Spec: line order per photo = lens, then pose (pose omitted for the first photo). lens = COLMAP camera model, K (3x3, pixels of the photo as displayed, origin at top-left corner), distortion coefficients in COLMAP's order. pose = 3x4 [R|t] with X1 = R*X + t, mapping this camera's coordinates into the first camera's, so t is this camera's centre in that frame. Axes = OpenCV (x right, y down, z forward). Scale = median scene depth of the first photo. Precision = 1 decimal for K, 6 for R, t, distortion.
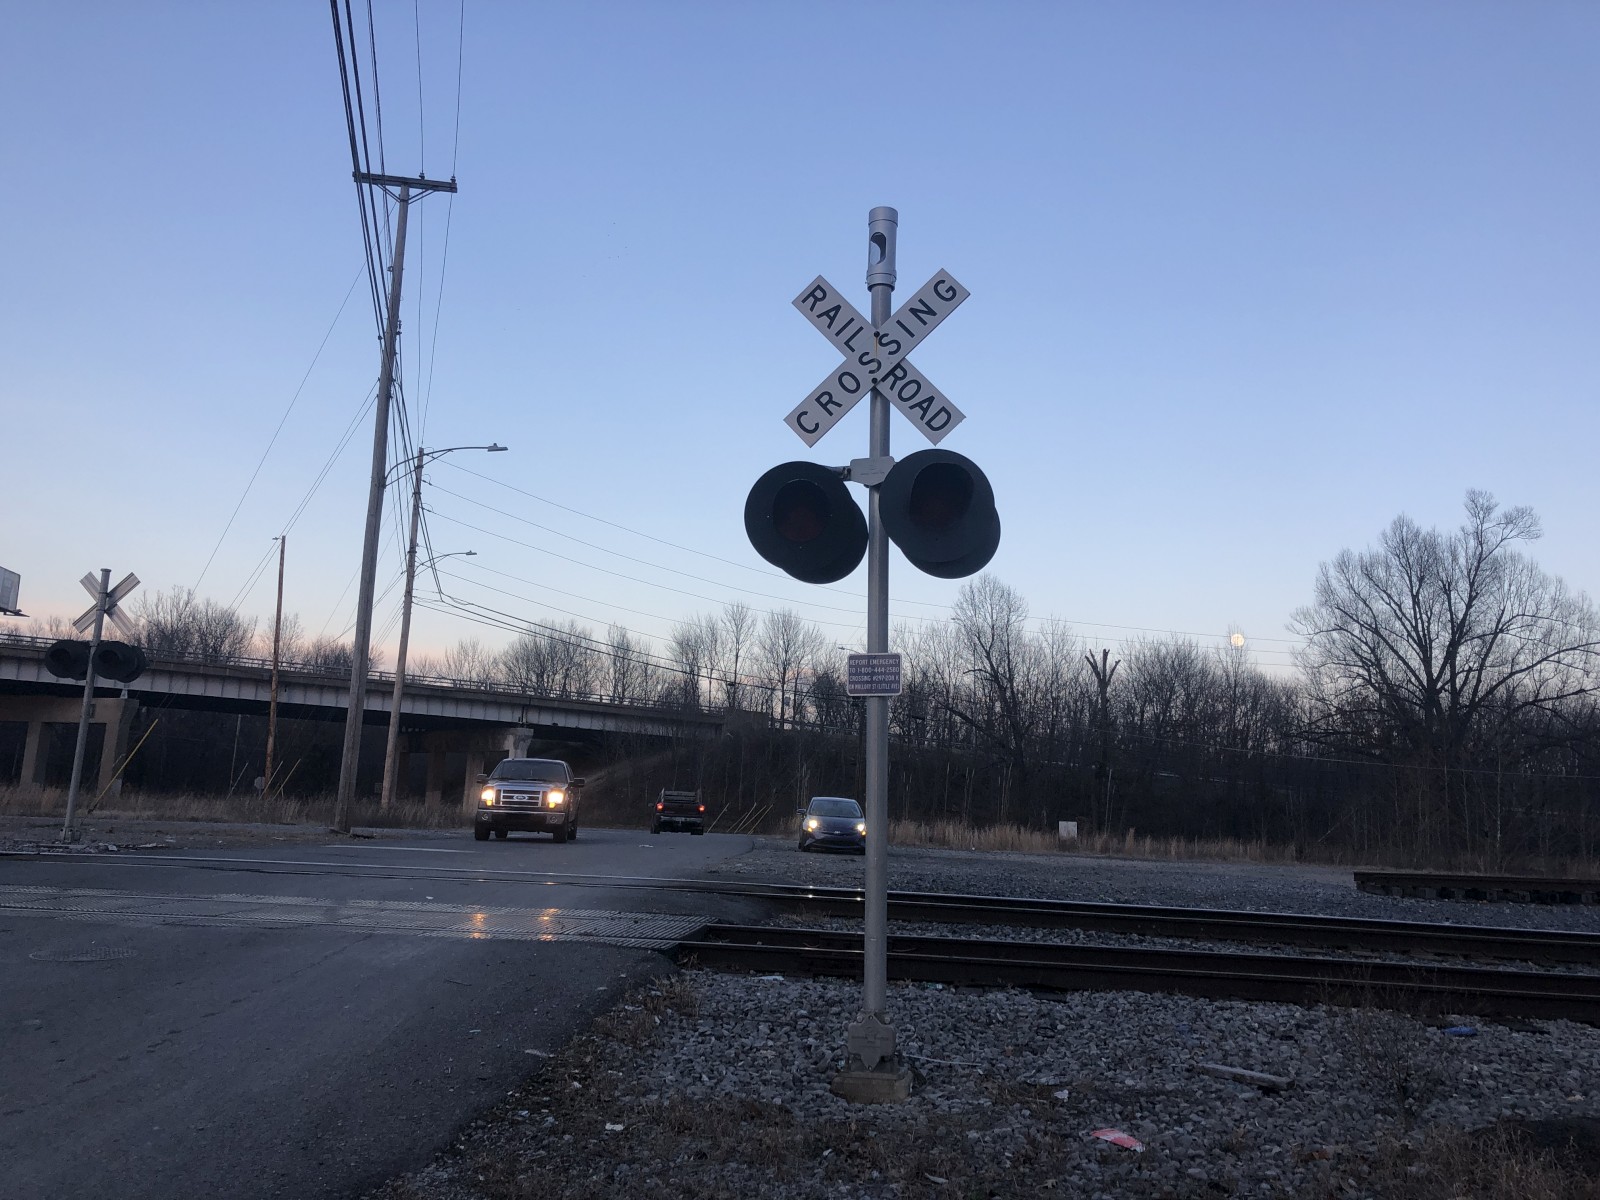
lens RADIAL K [[1318.7, 0, 802.4], [0, 1318.7, 566.4], [0, 0, 1]] dist [0.063970, -0.095561]
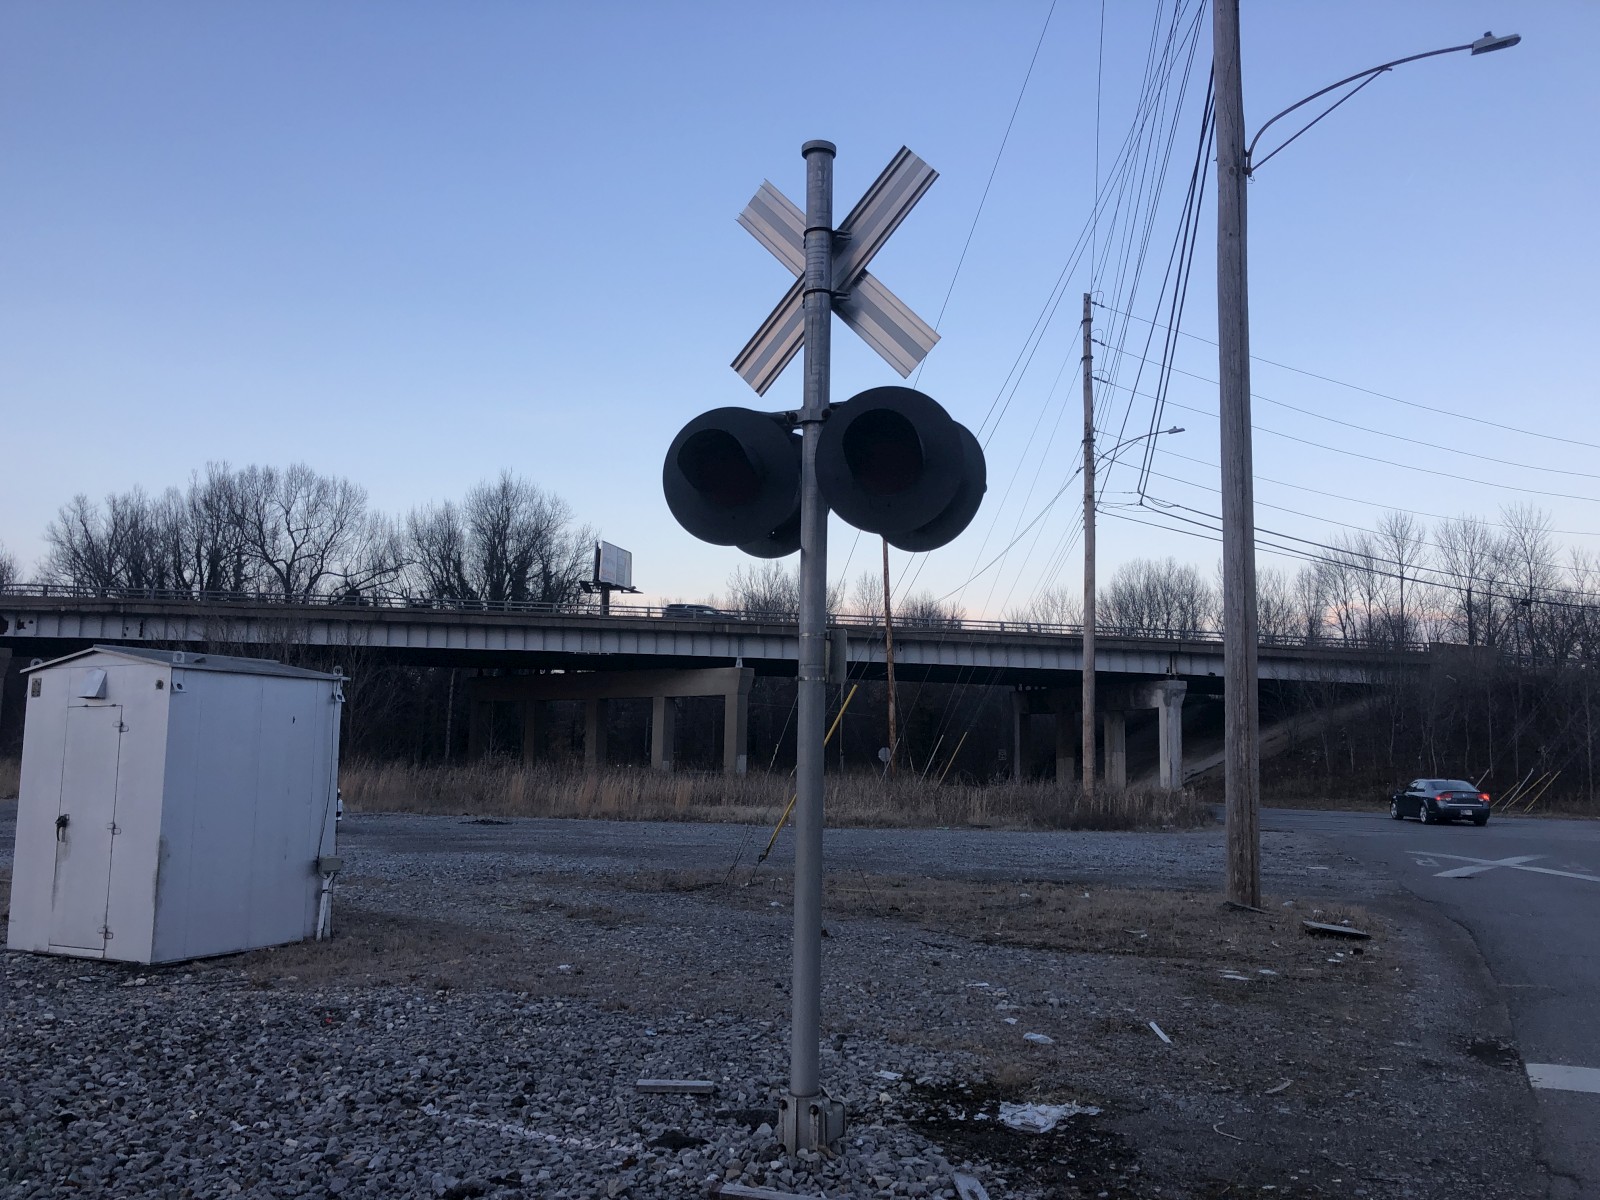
lens RADIAL K [[1309.7, 0, 794.9], [0, 1309.7, 599.9], [0, 0, 1]] dist [0.009369, 0.076053]
pose [[0.913925, -0.072957, -0.399273, -0.103747], [0.095991, 0.994658, 0.037974, 0.020750], [0.394369, -0.073032, 0.916045, 0.180823]]
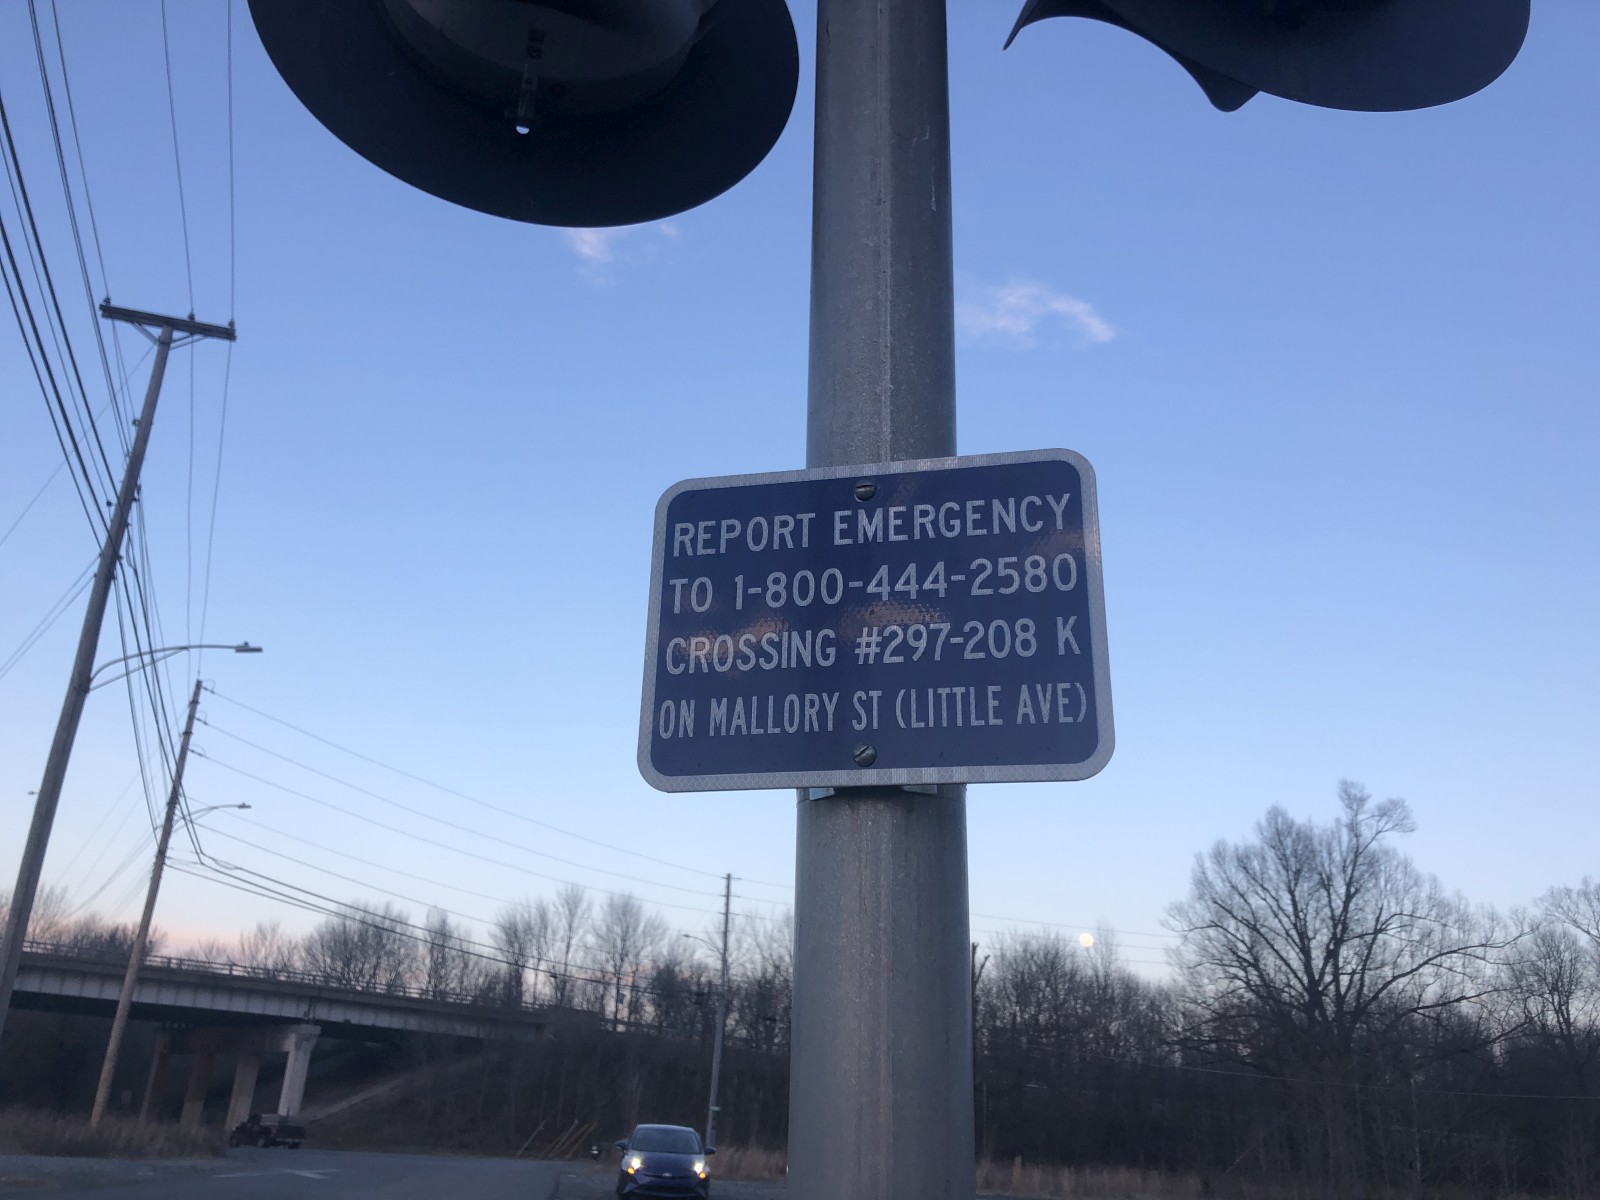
lens RADIAL K [[1334.5, 0, 799.2], [0, 1334.5, 598.2], [0, 0, 1]] dist [-0.000068, 0.011095]
pose [[0.993589, 0.045729, 0.103391, 0.002889], [-0.025256, 0.981211, -0.191276, 0.008569], [-0.110196, 0.187438, 0.976076, 0.072266]]
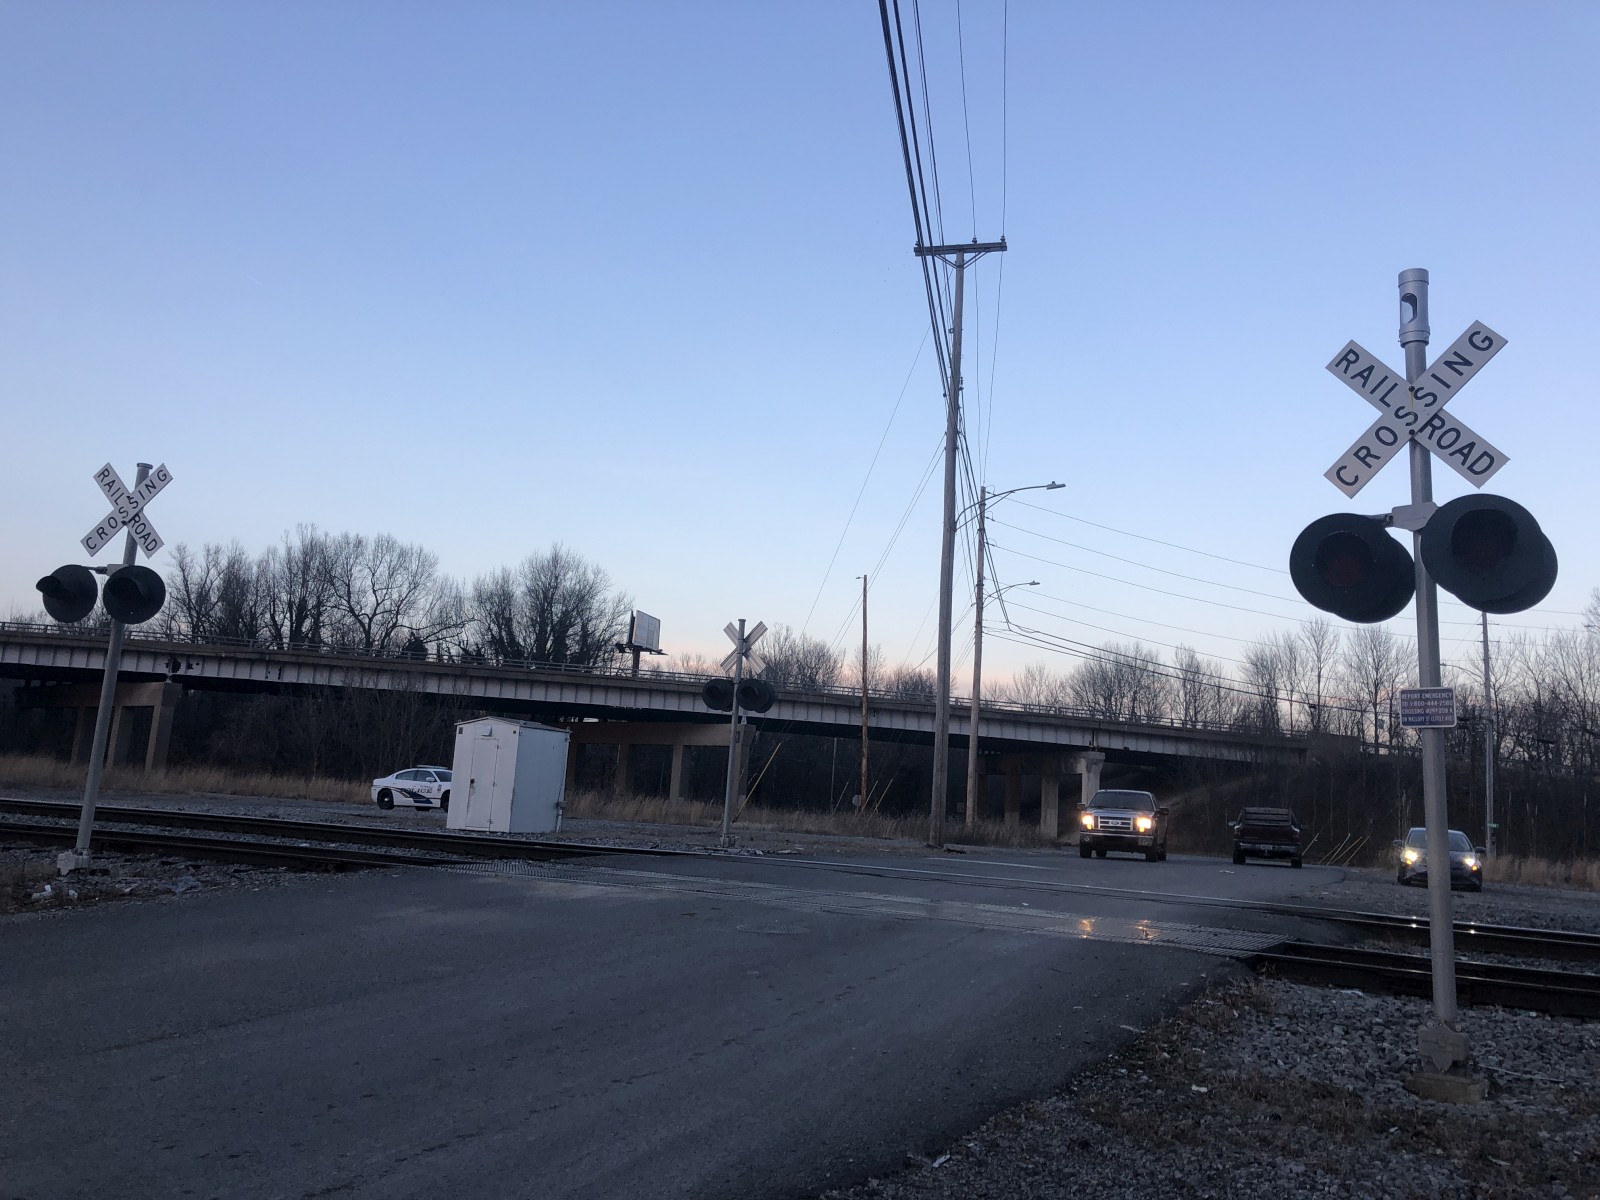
lens RADIAL K [[1318.7, 0, 802.4], [0, 1318.7, 566.4], [0, 0, 1]] dist [0.063970, -0.095561]
pose [[0.912581, -0.057063, -0.404895, 0.002925], [0.050088, 0.998358, -0.027811, -0.002272], [0.405817, 0.005100, 0.913940, -0.016070]]
